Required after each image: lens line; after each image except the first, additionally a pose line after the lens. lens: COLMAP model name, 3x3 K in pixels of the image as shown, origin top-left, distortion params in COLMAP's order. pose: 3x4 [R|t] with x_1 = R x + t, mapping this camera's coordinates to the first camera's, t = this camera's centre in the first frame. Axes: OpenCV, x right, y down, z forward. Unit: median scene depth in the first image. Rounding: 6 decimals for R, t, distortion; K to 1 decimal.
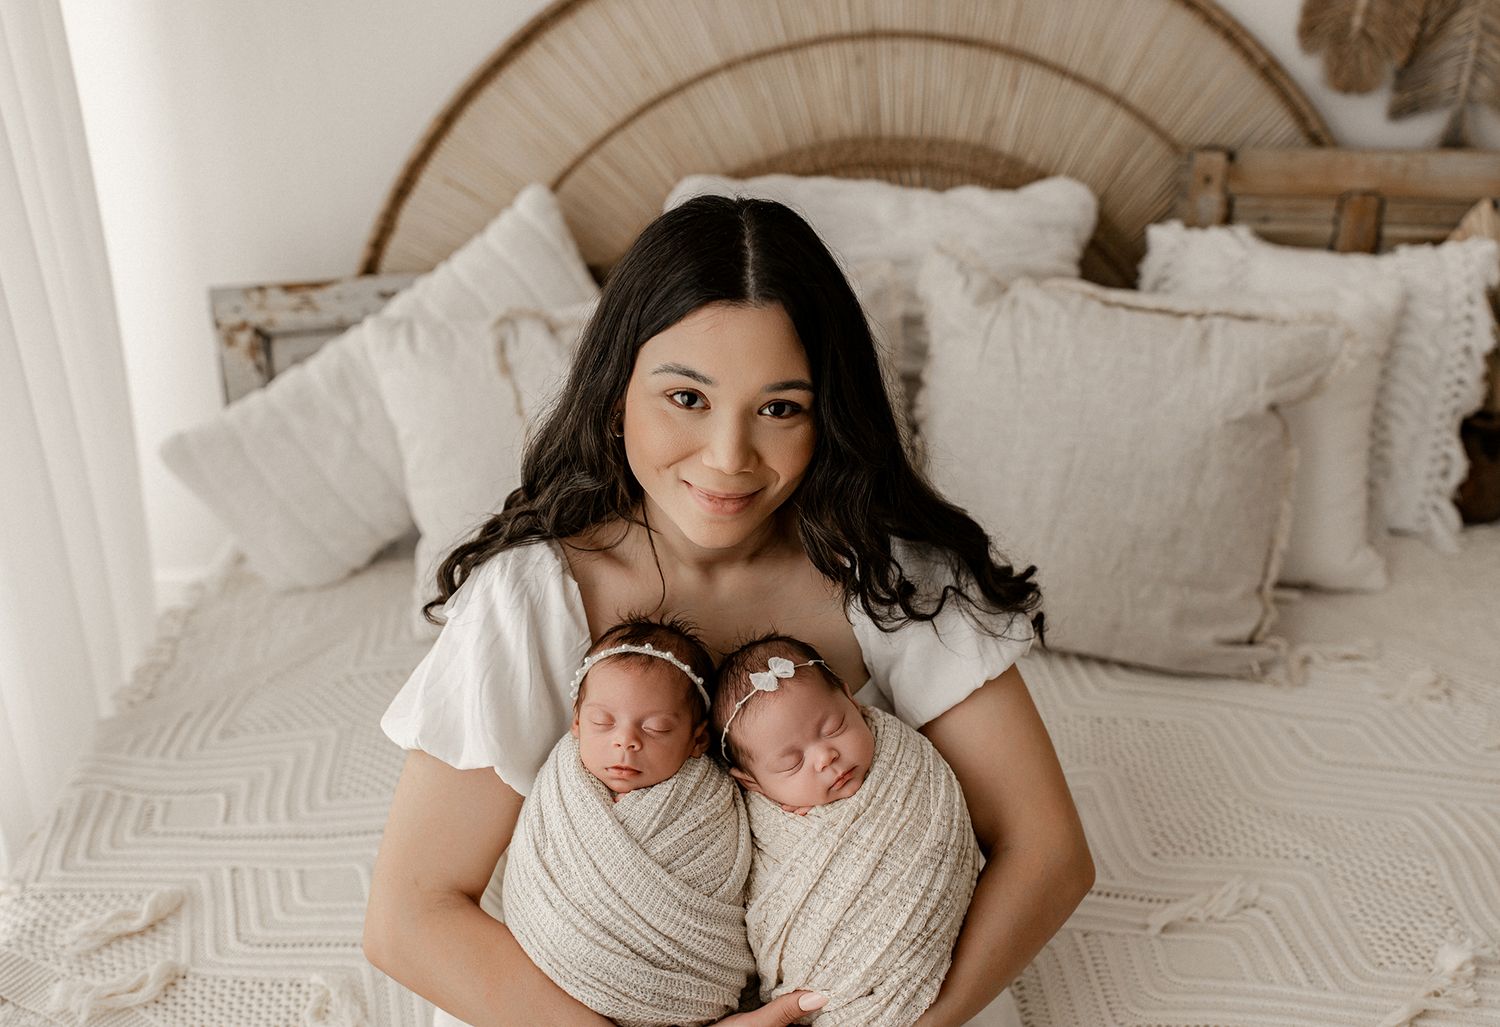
lens RADIAL K [[1533.6, 0, 751.4], [0, 1533.6, 486.3], [0, 0, 1]] dist [0.008824, 0.000000]
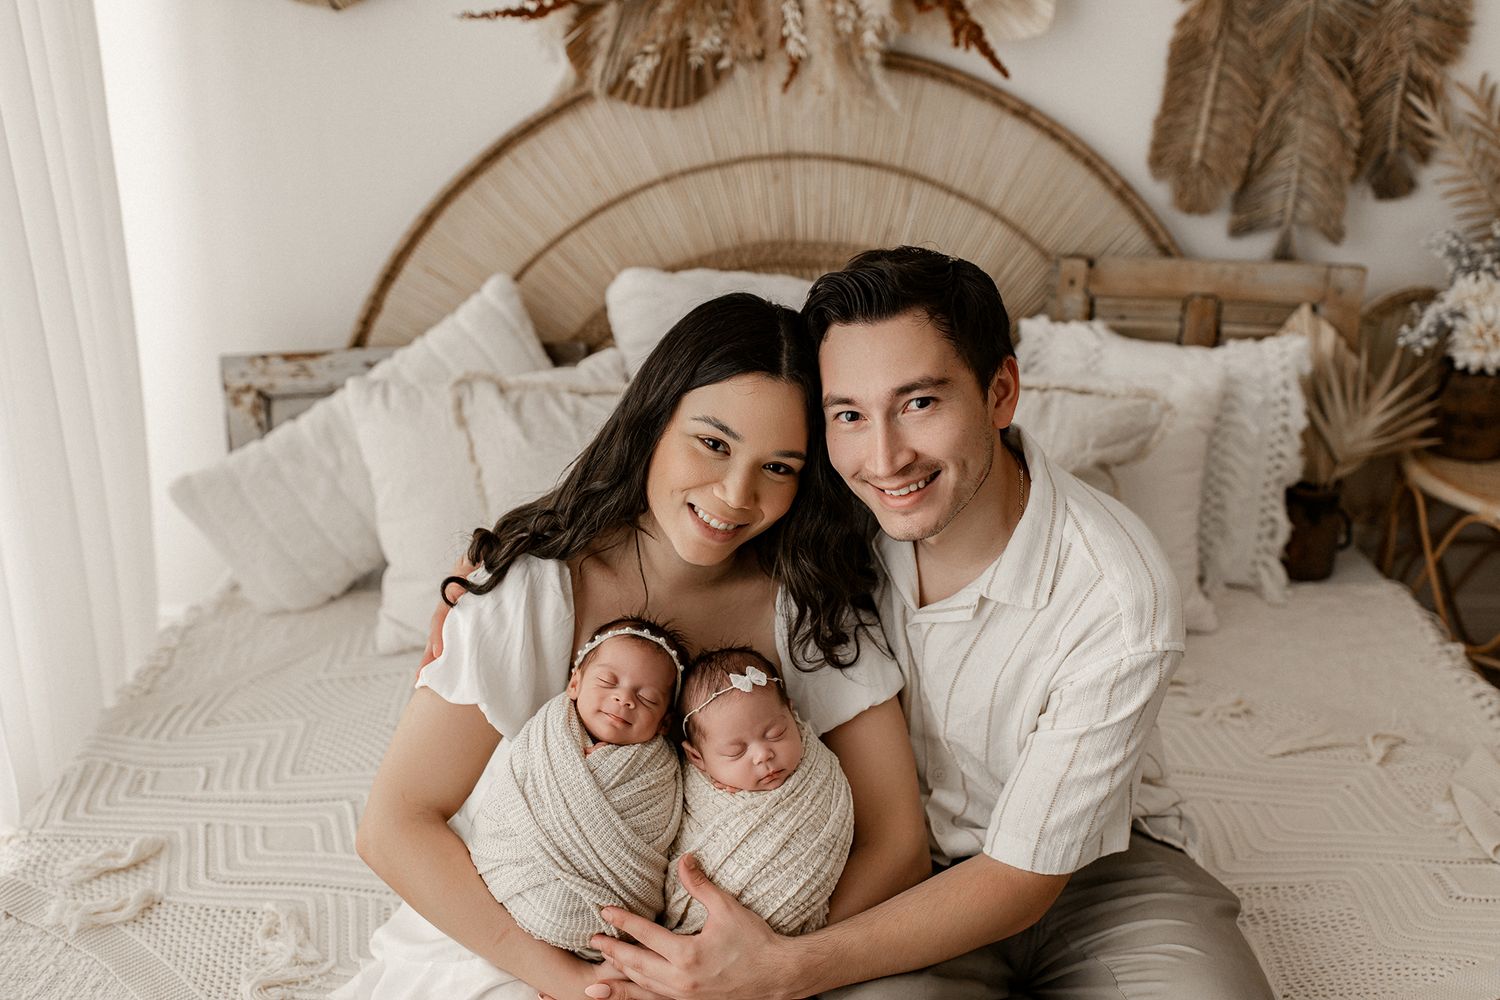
lens RADIAL K [[1521.6, 0, 768.9], [0, 1521.6, 464.1], [0, 0, 1]] dist [0.003028, 0.000000]
pose [[0.999766, 0.021321, -0.003788, 0.076549], [-0.021580, 0.995472, -0.092577, 0.055488], [0.001797, 0.092637, 0.995698, -0.159195]]
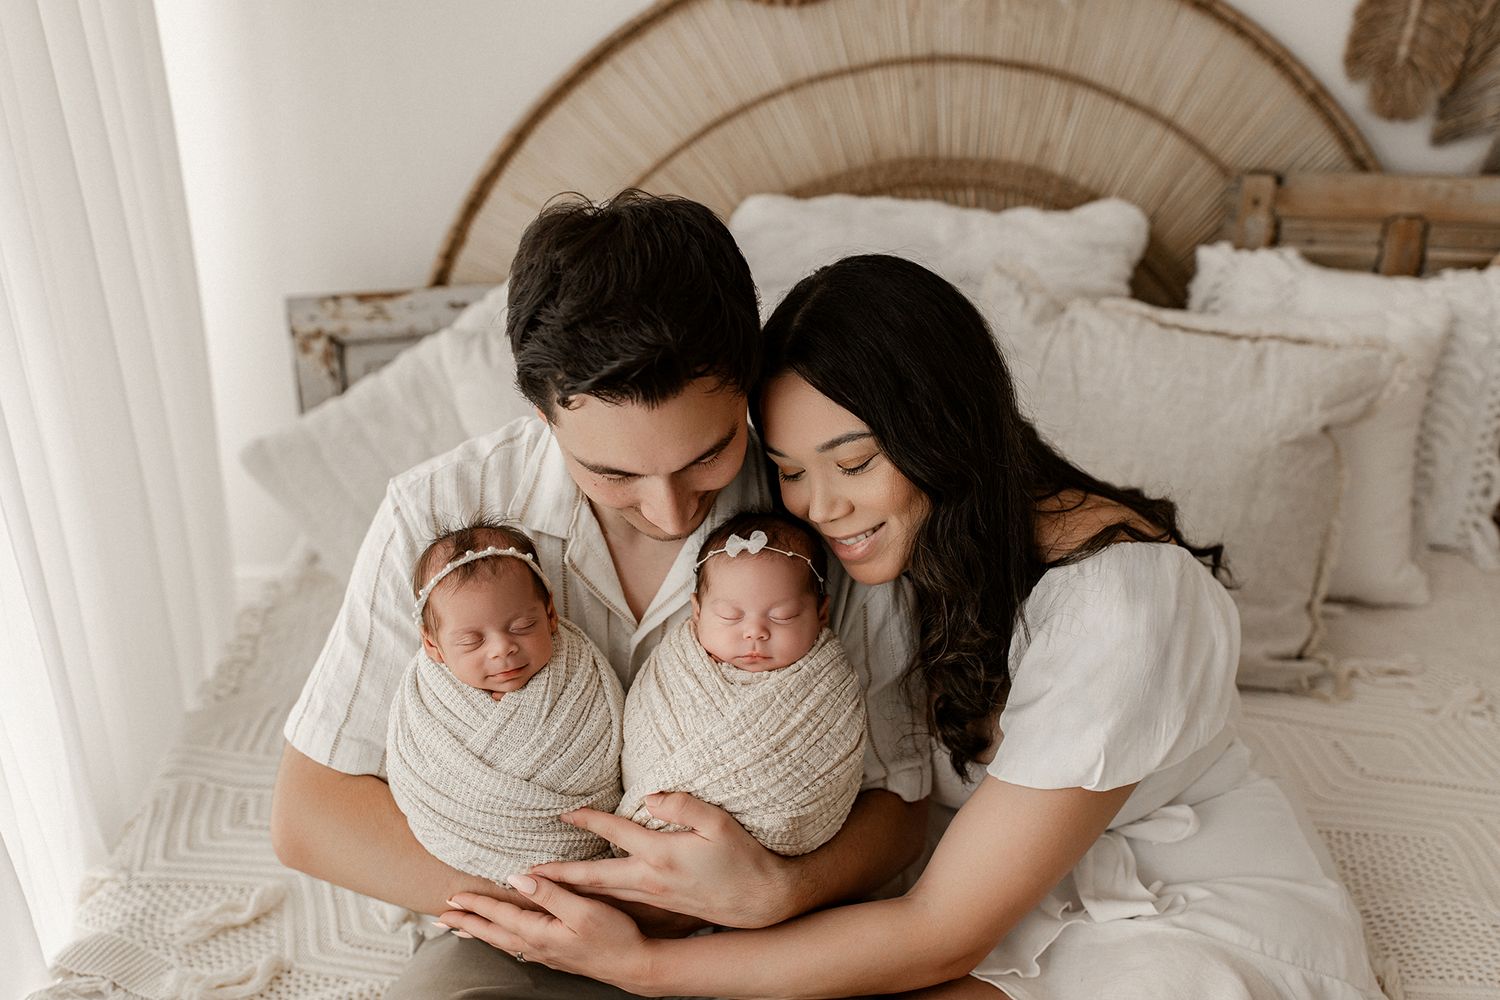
lens RADIAL K [[1521.6, 0, 723.5], [0, 1521.6, 467.6], [0, 0, 1]] dist [0.003028, 0.000000]
pose [[0.999780, 0.013096, -0.016372, -0.042053], [-0.013158, 0.999907, -0.003646, -0.014678], [0.016323, 0.003861, 0.999859, -0.024503]]
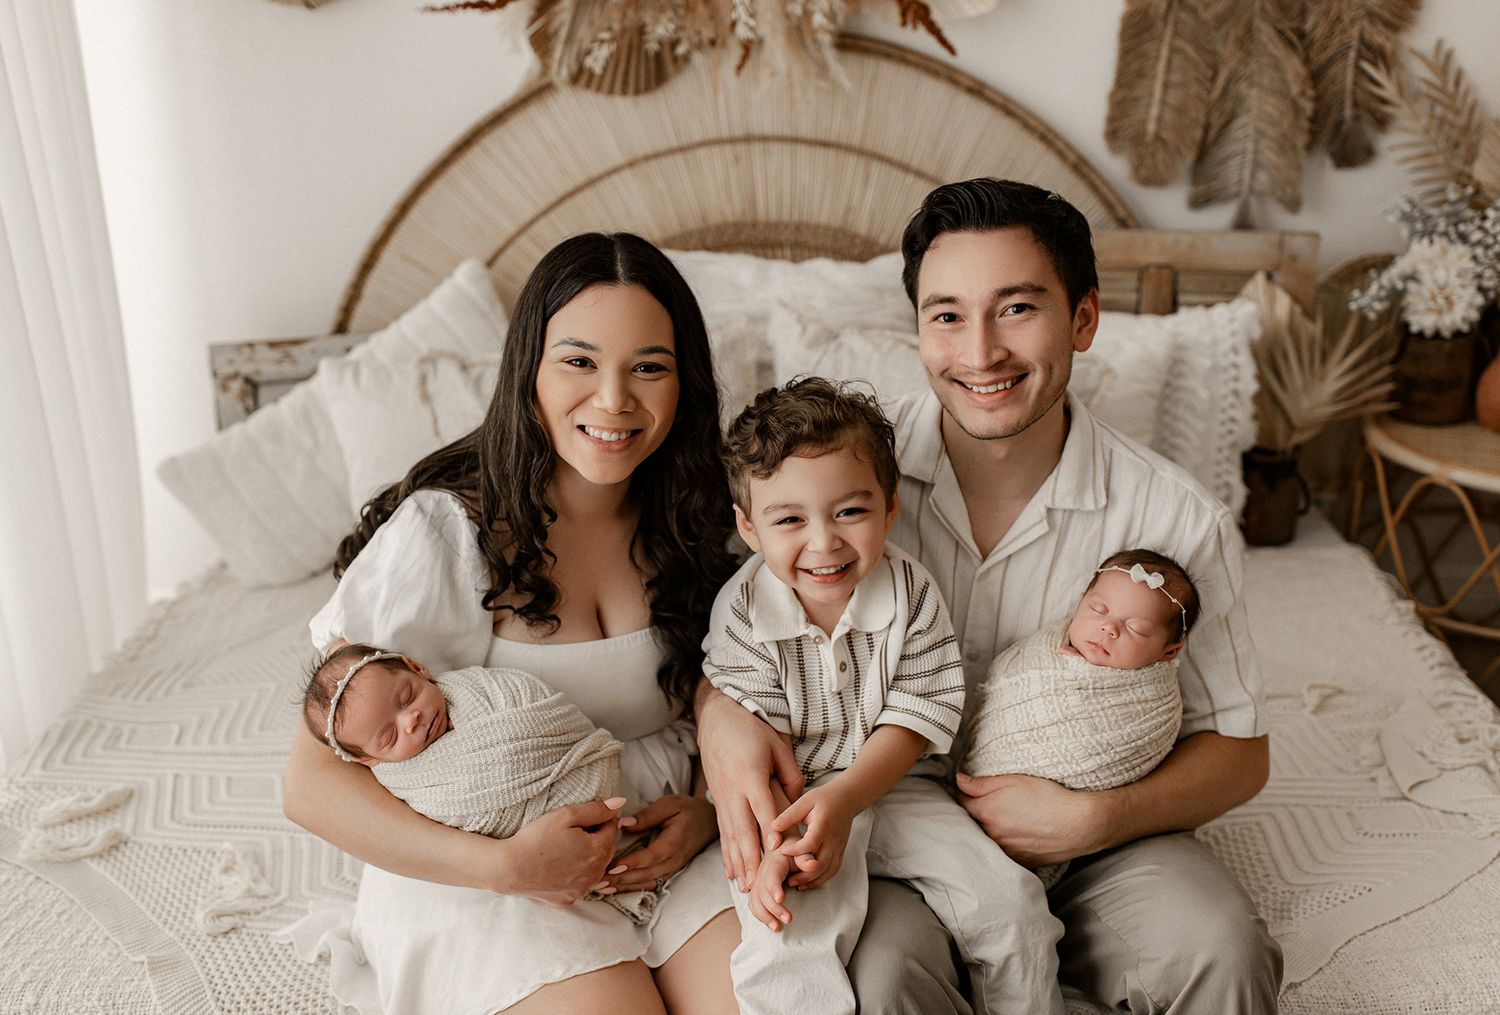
lens RADIAL K [[1549.9, 0, 774.6], [0, 1549.9, 483.1], [0, 0, 1]] dist [0.004882, 0.000000]
pose [[0.998795, 0.005787, -0.048730, 0.168124], [-0.010389, 0.995450, -0.094719, 0.099437], [0.047960, 0.095111, 0.994311, -0.208909]]
